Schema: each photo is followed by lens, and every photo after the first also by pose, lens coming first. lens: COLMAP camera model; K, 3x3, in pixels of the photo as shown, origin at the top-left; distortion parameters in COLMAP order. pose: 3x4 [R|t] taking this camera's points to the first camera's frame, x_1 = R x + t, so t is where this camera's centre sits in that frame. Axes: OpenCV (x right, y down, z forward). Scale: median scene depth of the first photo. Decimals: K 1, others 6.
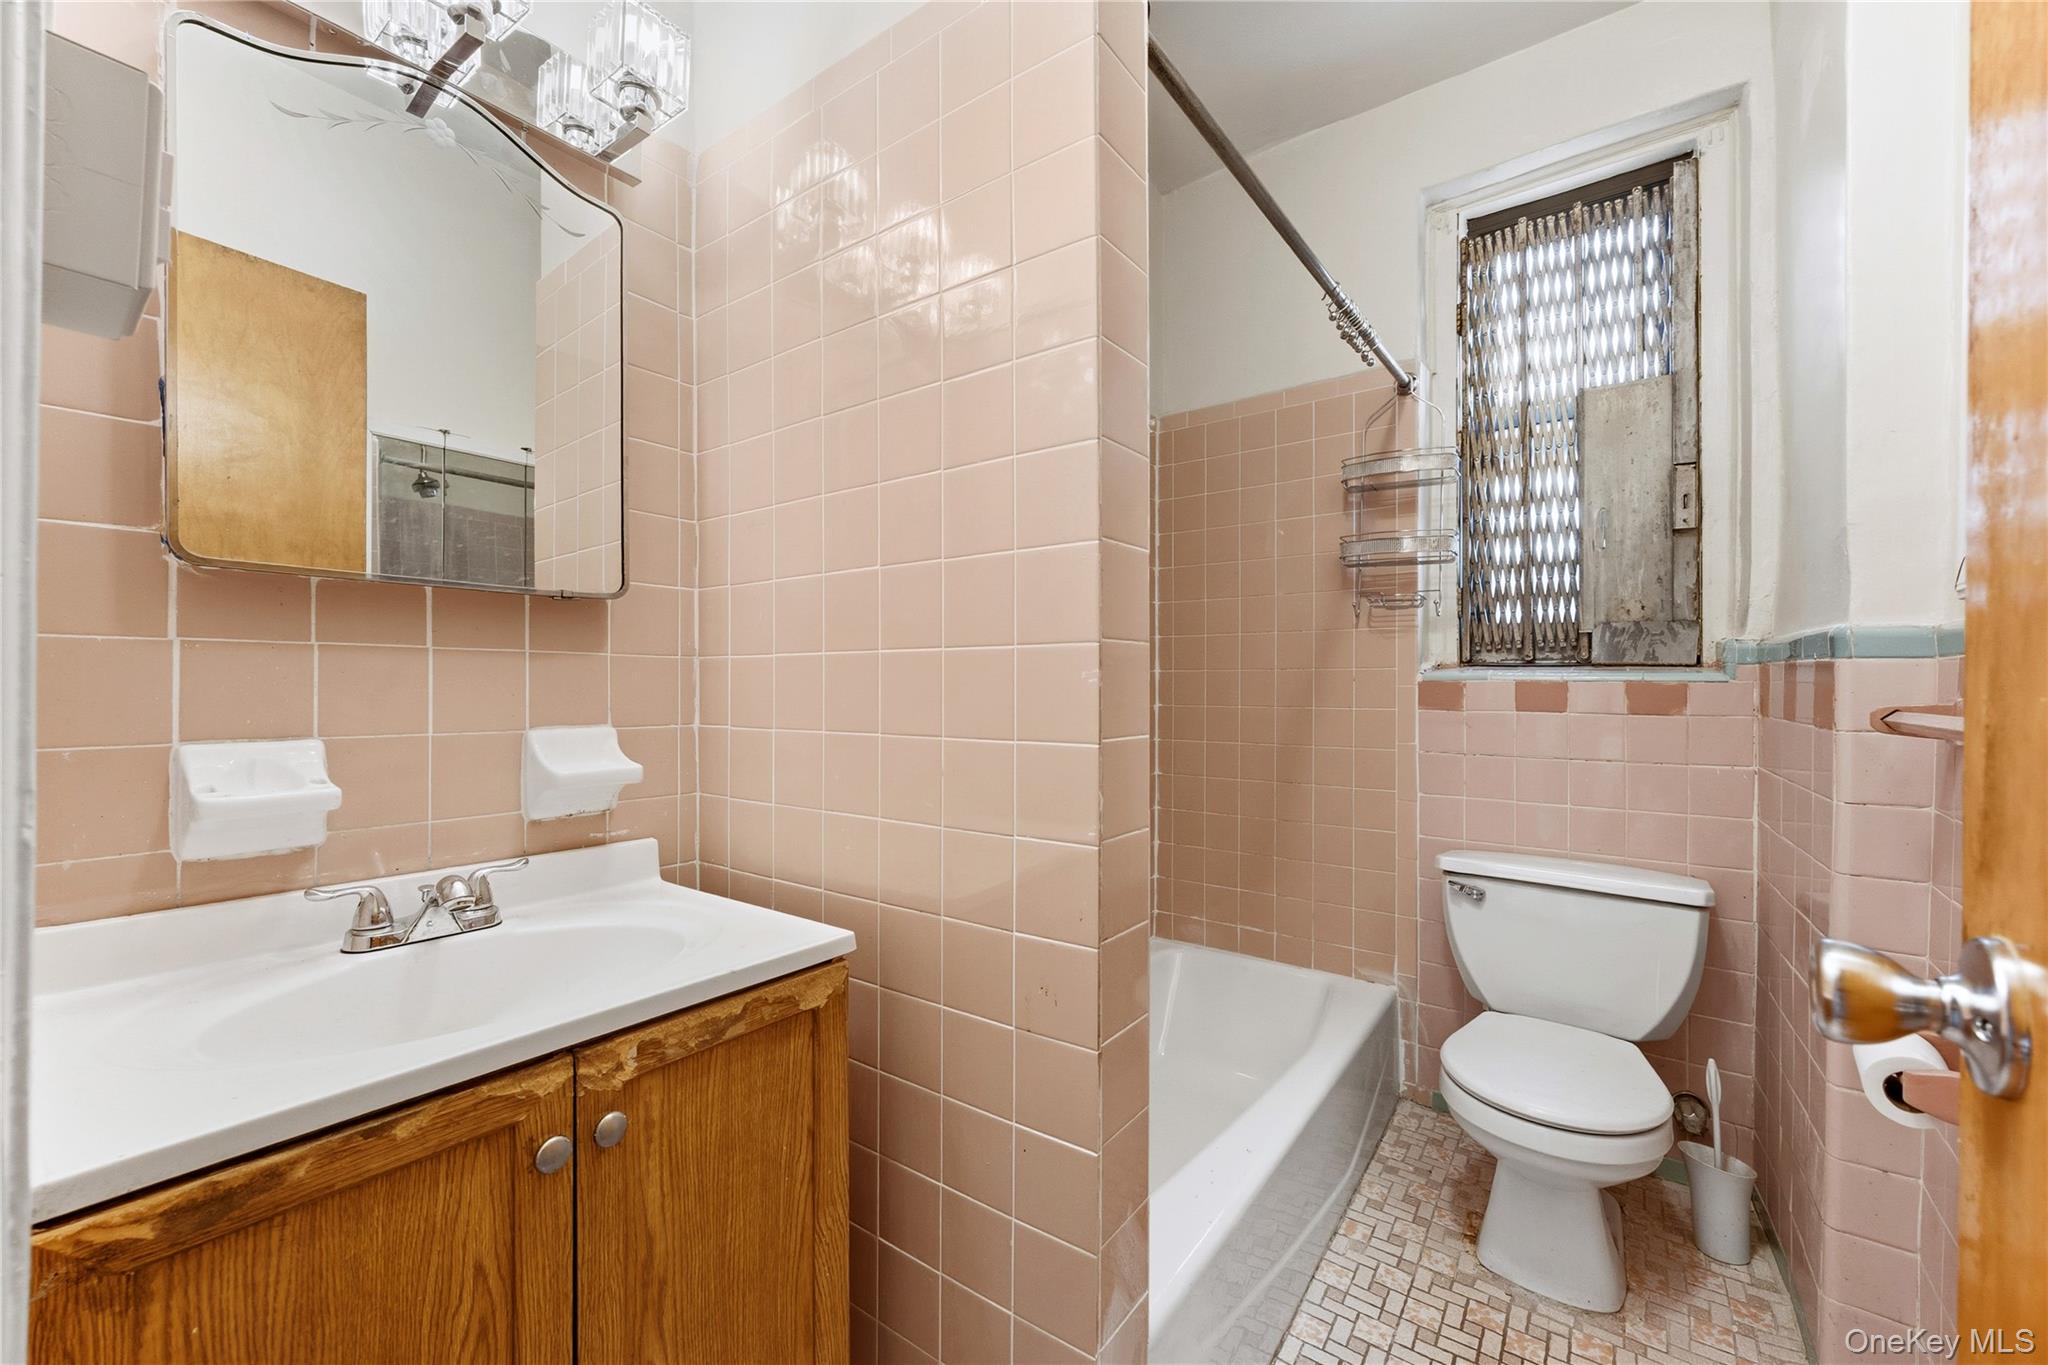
lens RADIAL K [[798.3, 0, 1020.6], [0, 798.3, 686.9], [0, 0, 1]] dist [-0.001311, -0.000044]
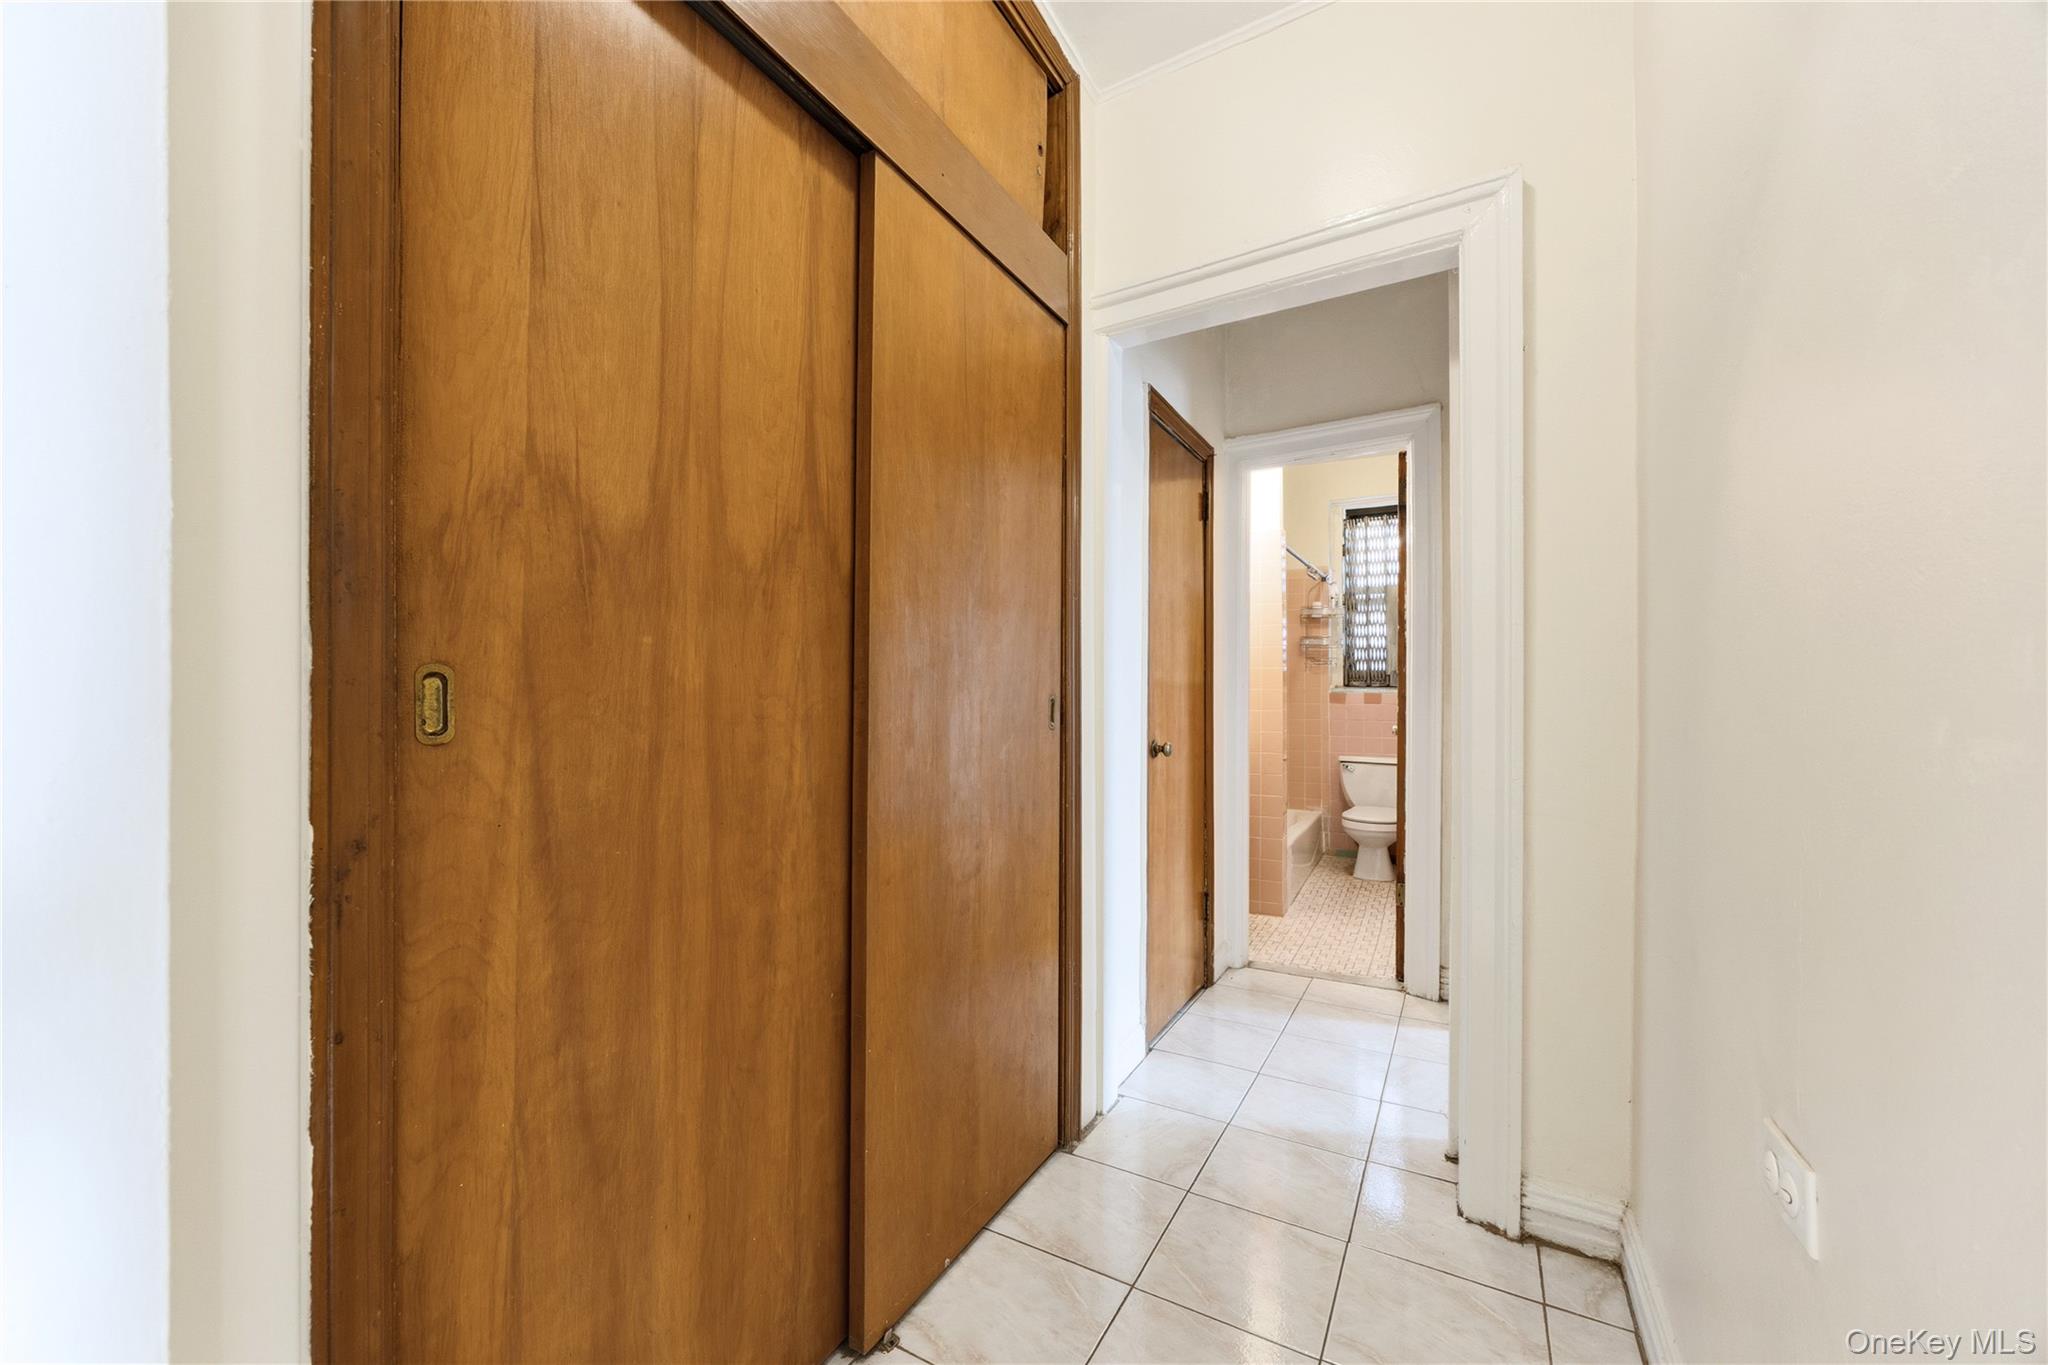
lens RADIAL K [[798.3, 0, 1025.0], [0, 798.3, 687.2], [0, 0, 1]] dist [-0.001311, -0.000044]
pose [[0.991299, 0.000625, 0.131631, -0.815008], [0.000084, 0.999986, -0.005381, -0.011571], [-0.131632, 0.005345, 0.991284, -1.428329]]
